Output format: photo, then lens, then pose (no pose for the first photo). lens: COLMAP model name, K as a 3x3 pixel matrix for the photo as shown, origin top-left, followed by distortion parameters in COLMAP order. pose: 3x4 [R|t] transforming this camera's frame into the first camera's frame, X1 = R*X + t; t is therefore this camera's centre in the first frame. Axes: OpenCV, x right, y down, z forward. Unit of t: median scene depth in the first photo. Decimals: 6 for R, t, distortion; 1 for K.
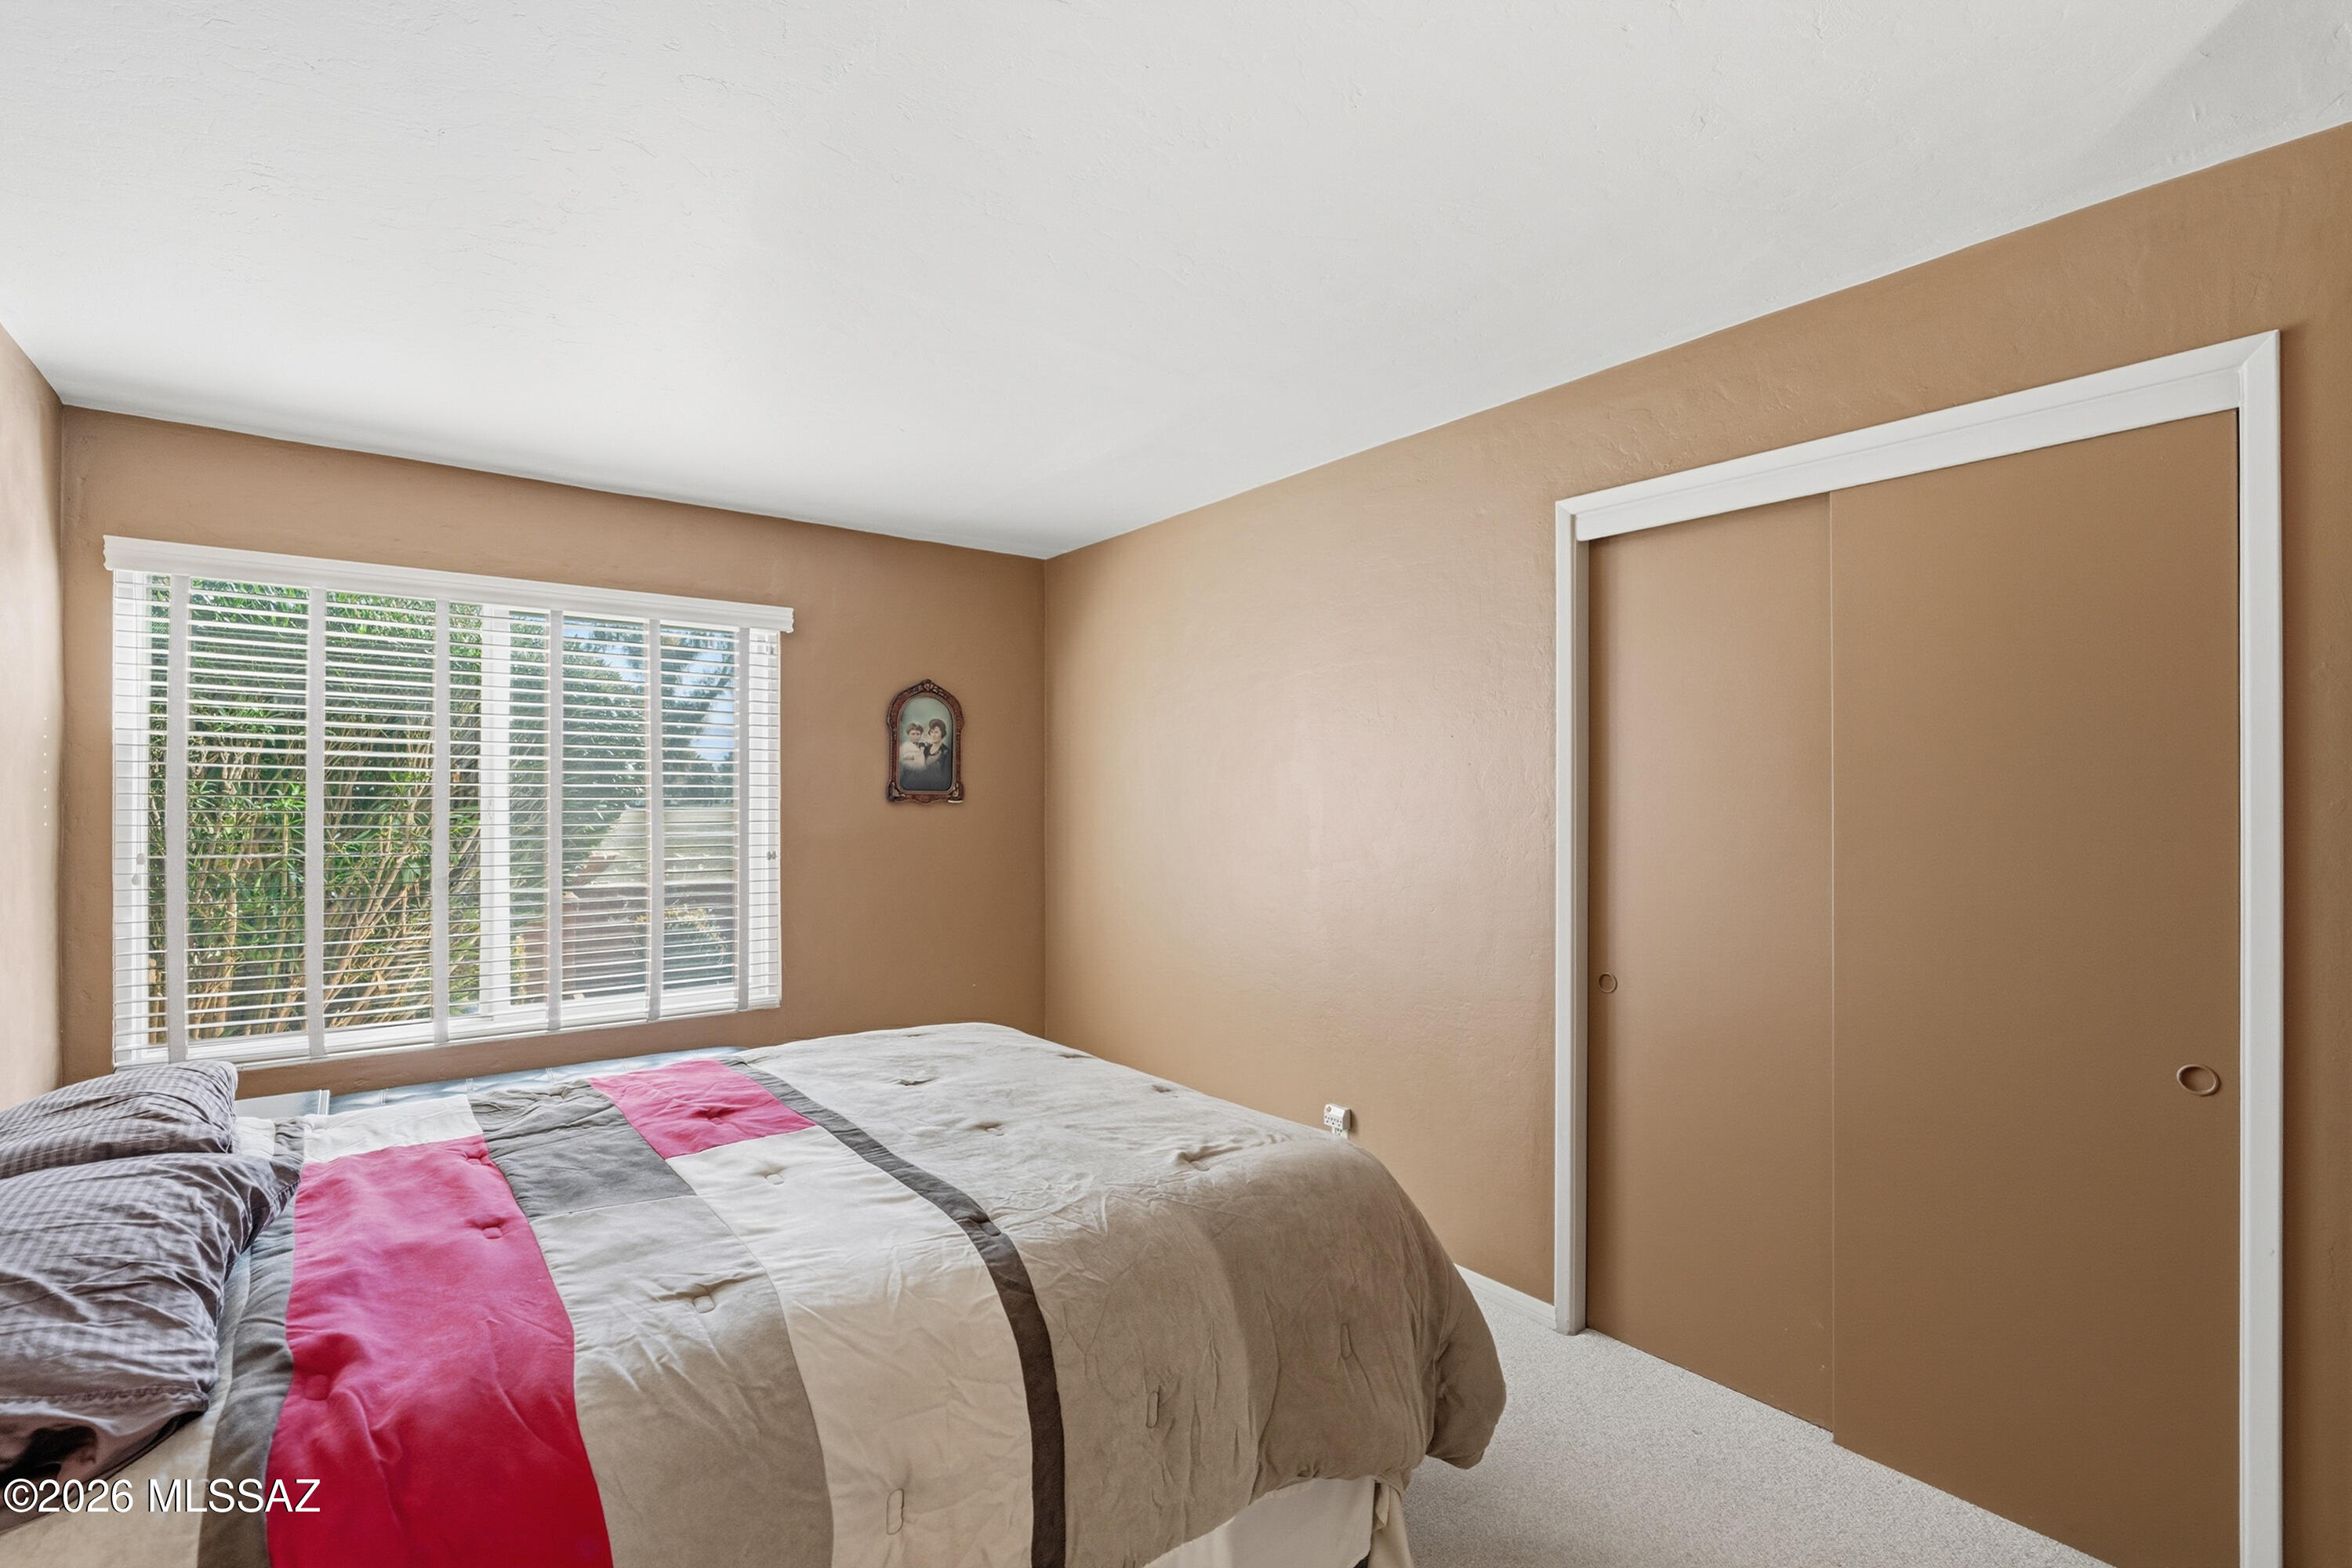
lens RADIAL K [[1056.2, 0, 1169.7], [0, 1056.2, 782.9], [0, 0, 1]] dist [-0.003258, -0.000173]
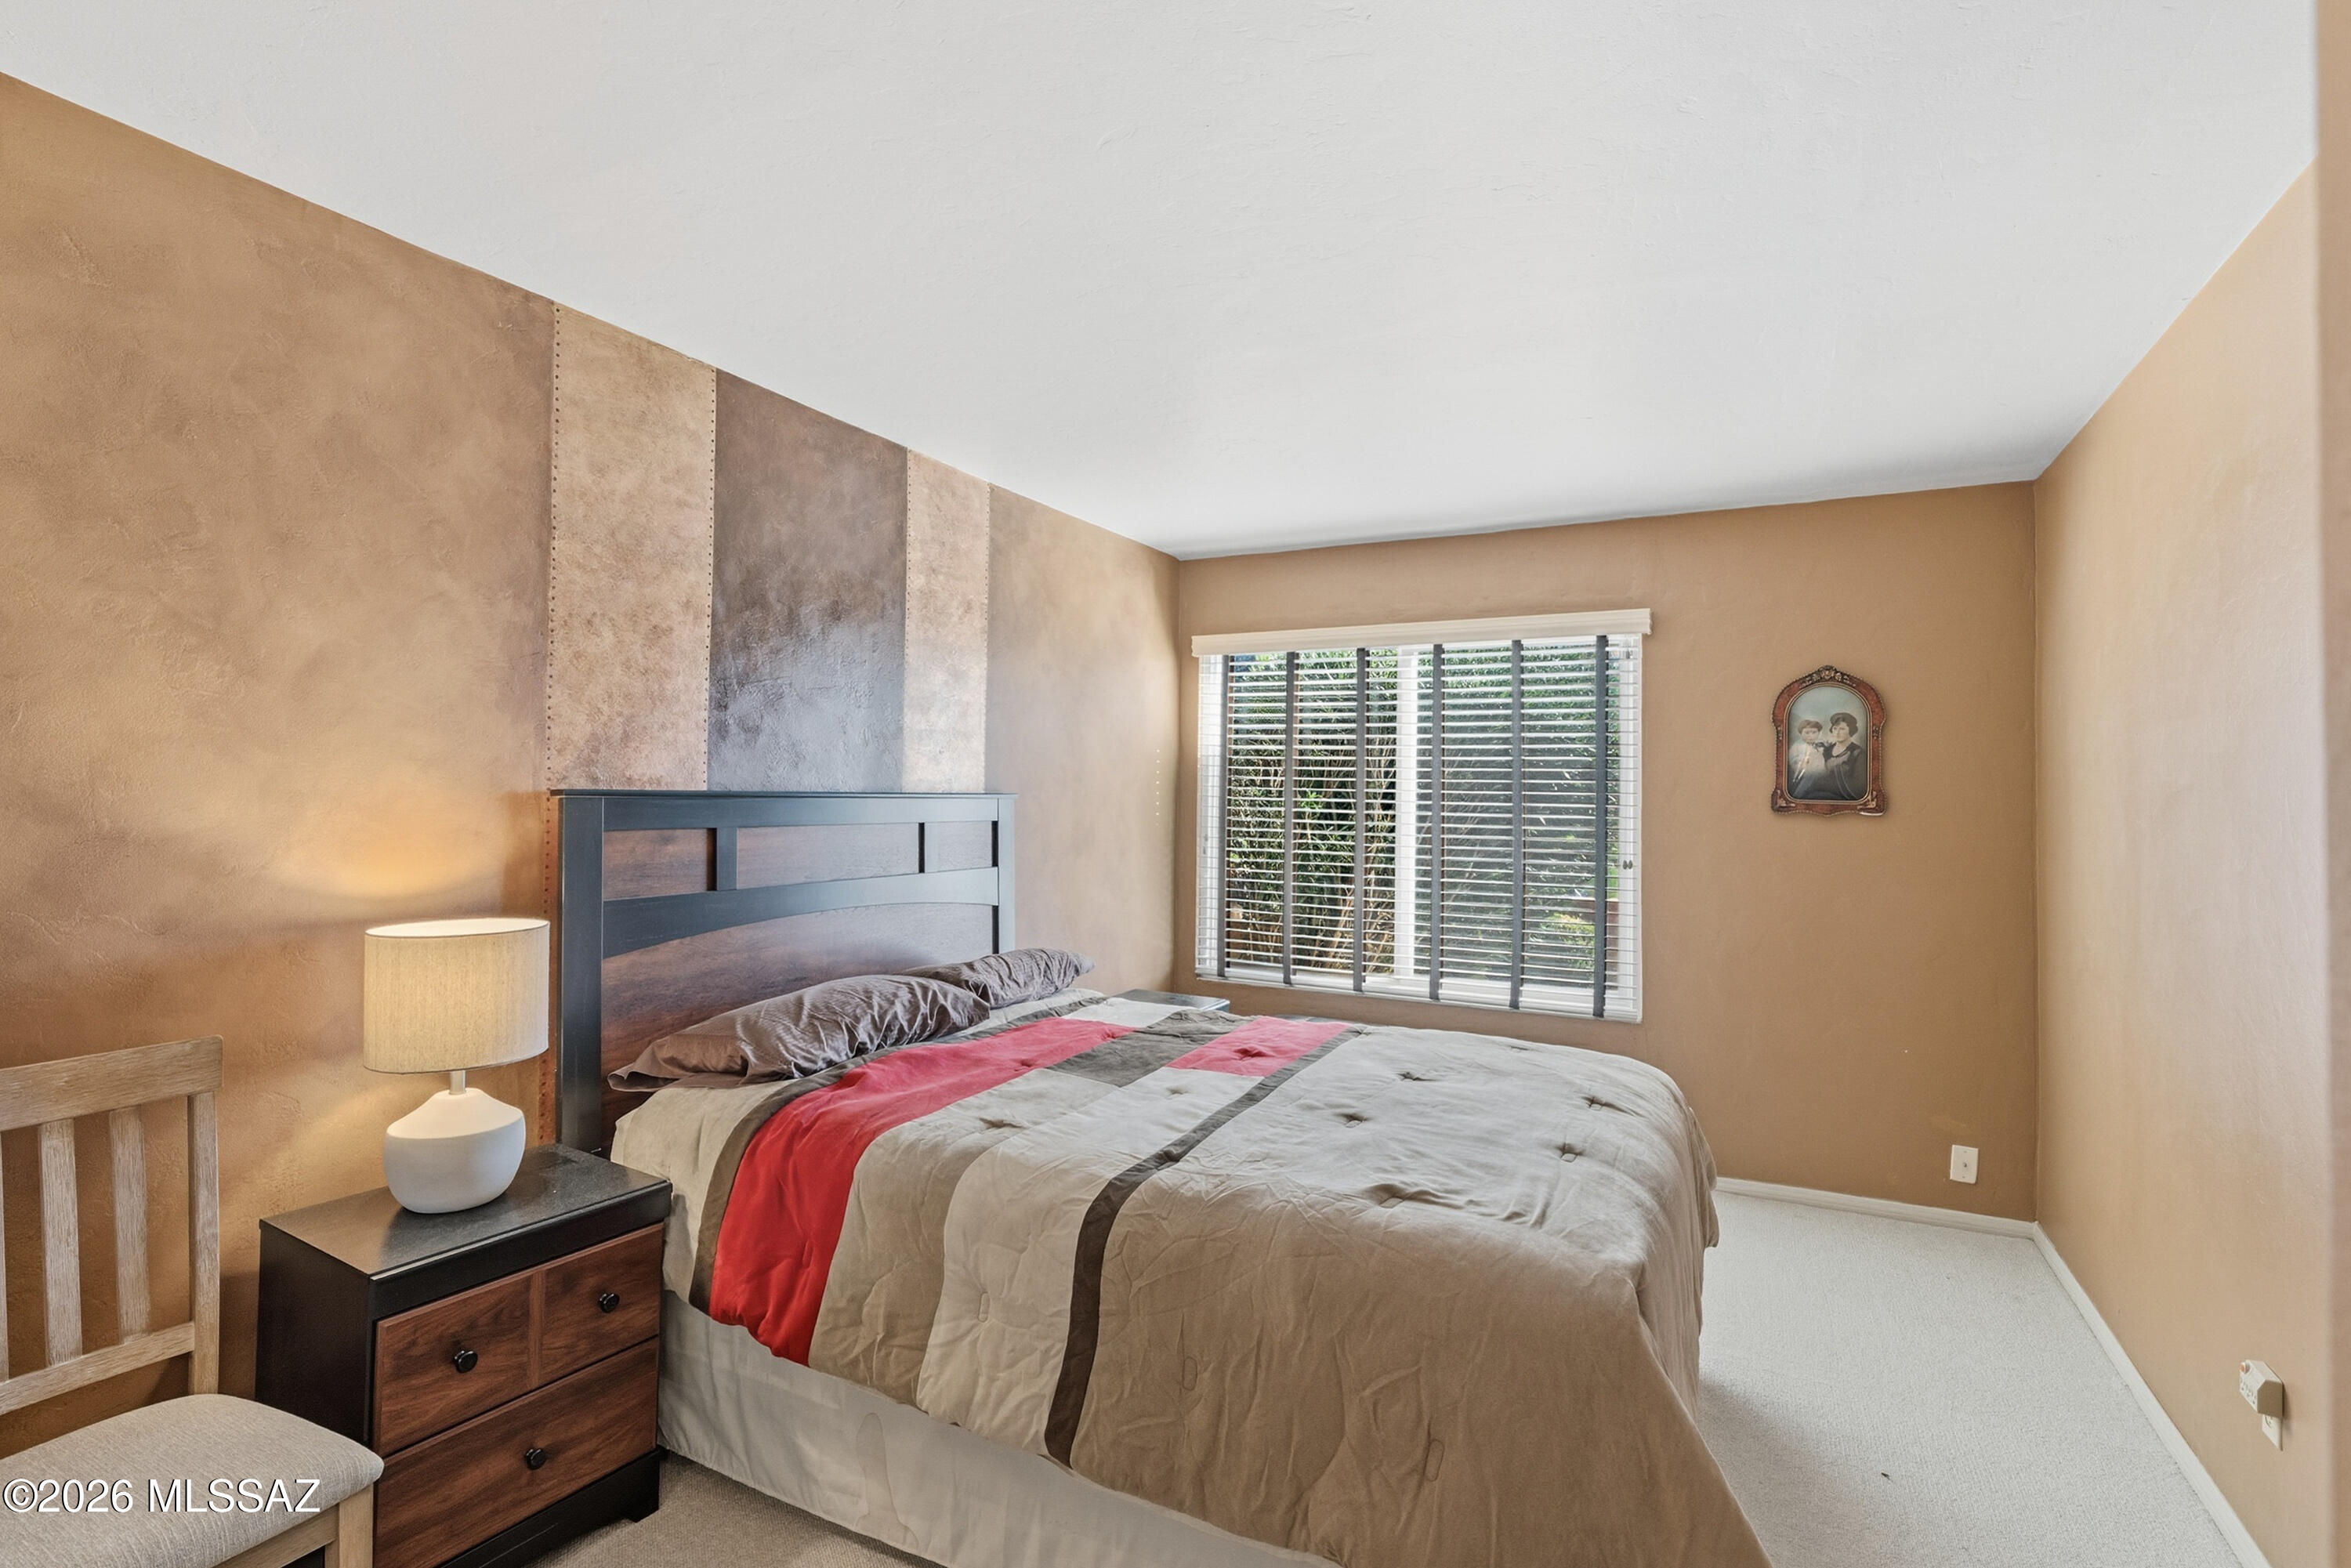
lens RADIAL K [[1108.2, 0, 1175.5], [0, 1108.2, 784.0], [0, 0, 1]] dist [-0.003450, -0.000468]
pose [[0.422896, -0.006011, -0.906158, 0.421440], [-0.002179, 0.999968, -0.007651, 0.003065], [0.906175, 0.005210, 0.422870, 0.214252]]
